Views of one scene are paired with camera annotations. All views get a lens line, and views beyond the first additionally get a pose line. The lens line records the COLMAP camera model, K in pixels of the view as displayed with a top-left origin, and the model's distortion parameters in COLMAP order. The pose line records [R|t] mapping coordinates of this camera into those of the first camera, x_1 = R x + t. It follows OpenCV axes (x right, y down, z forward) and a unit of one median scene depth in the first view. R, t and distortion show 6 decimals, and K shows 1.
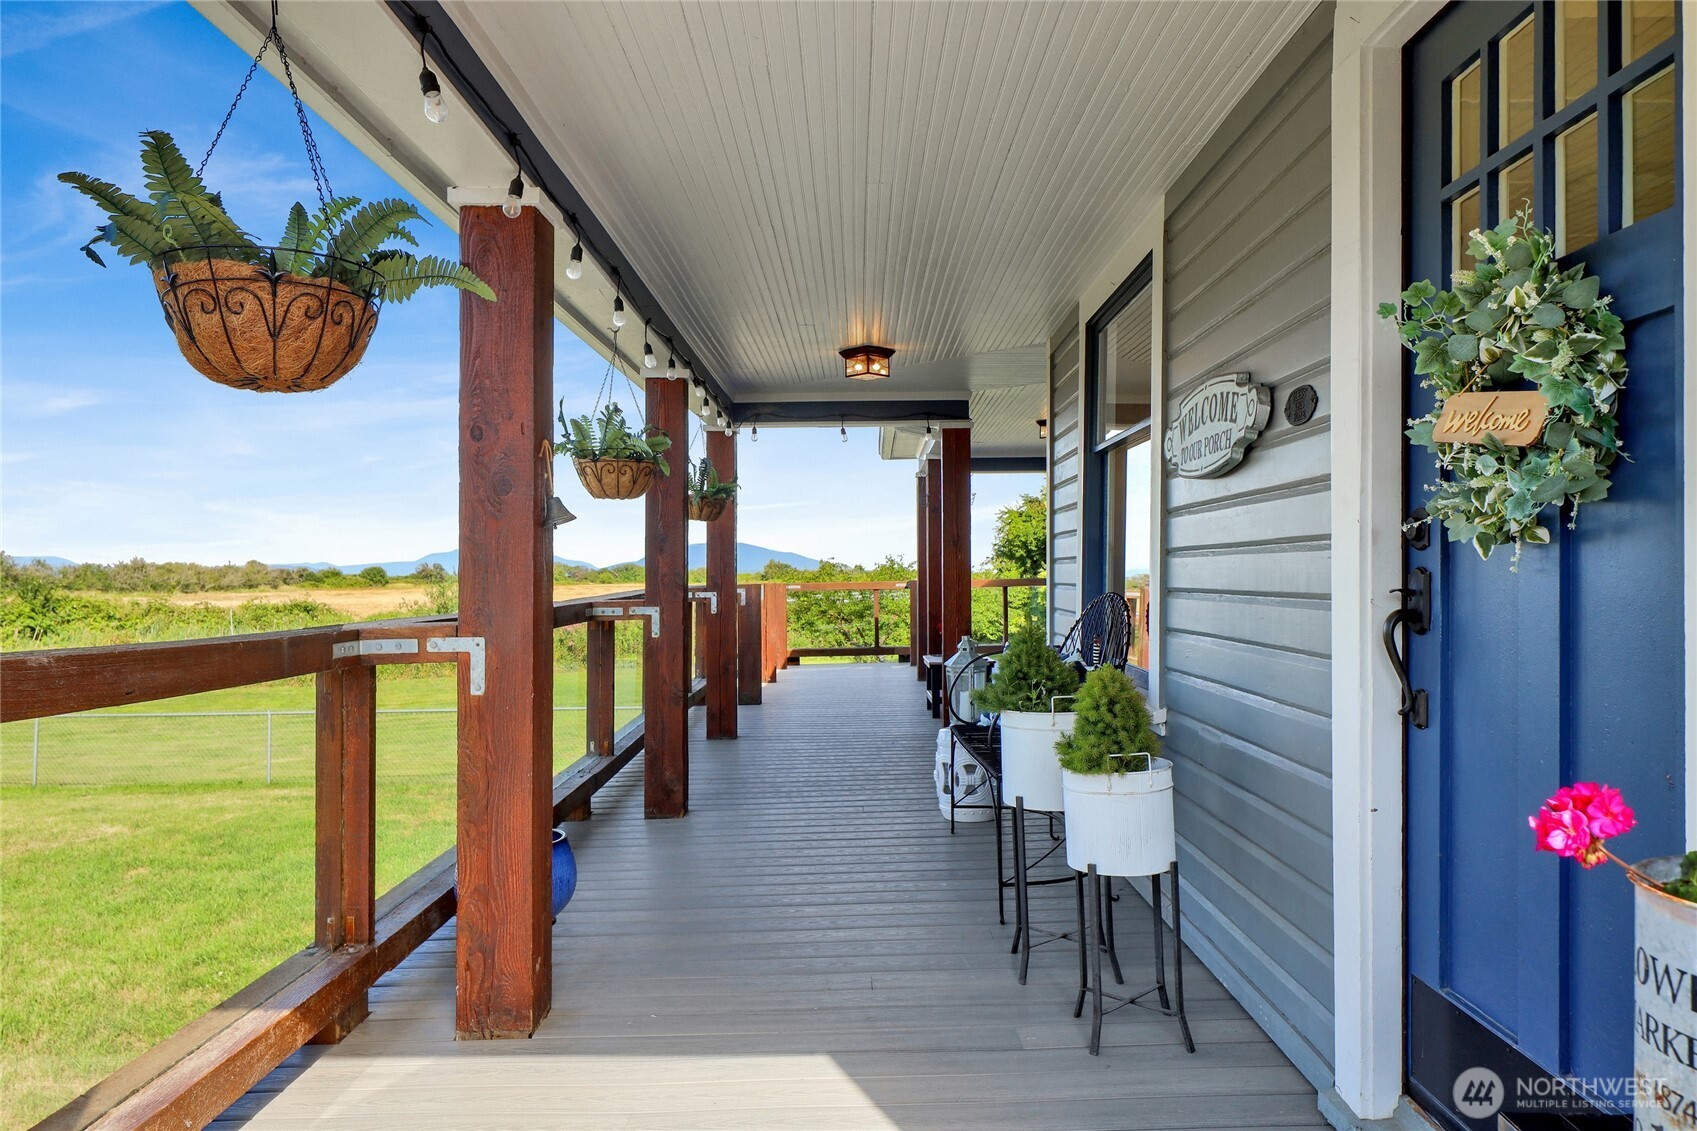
lens RADIAL K [[1147.7, 0, 850.8], [0, 1147.7, 567.8], [0, 0, 1]] dist [-0.016177, 0.010180]
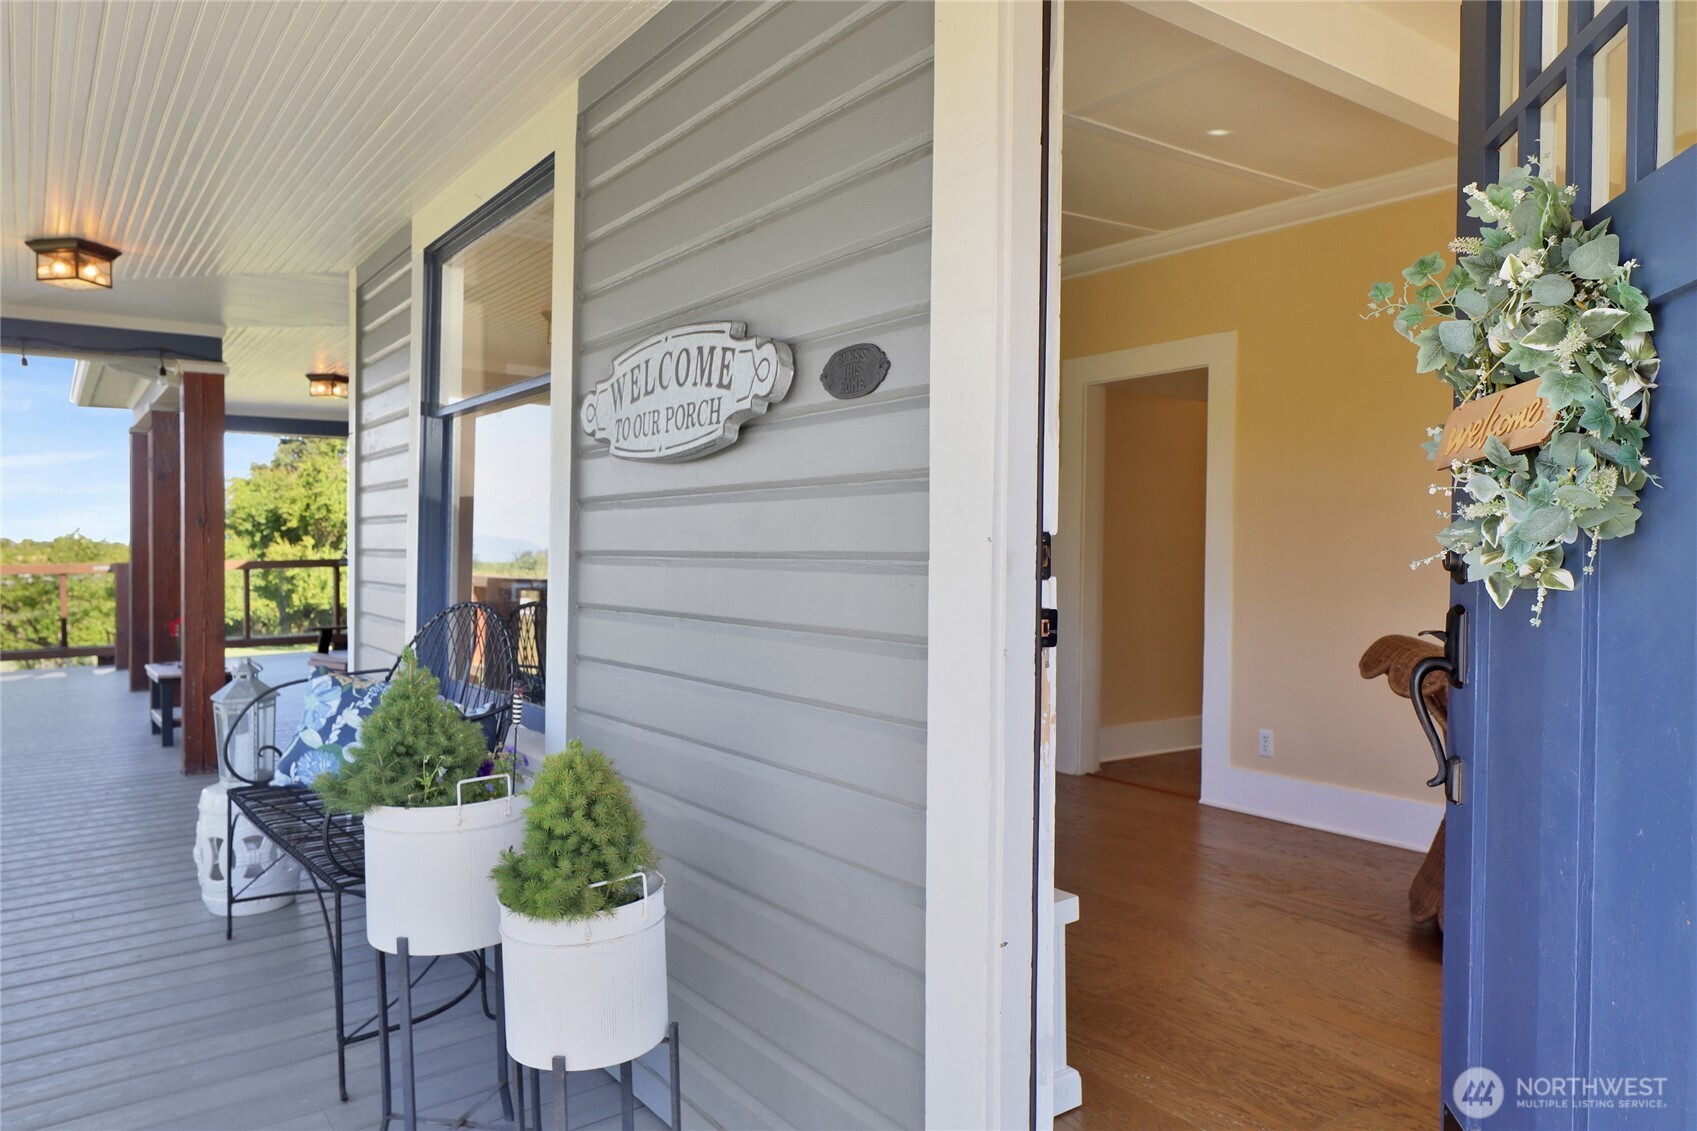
lens RADIAL K [[1147.7, 0, 841.9], [0, 1147.7, 570.1], [0, 0, 1]] dist [-0.016177, 0.010180]
pose [[0.809106, 0.000228, 0.587662, -0.027581], [-0.013154, 0.999756, 0.017723, -0.019975], [-0.587515, -0.022070, 0.808912, 0.285215]]
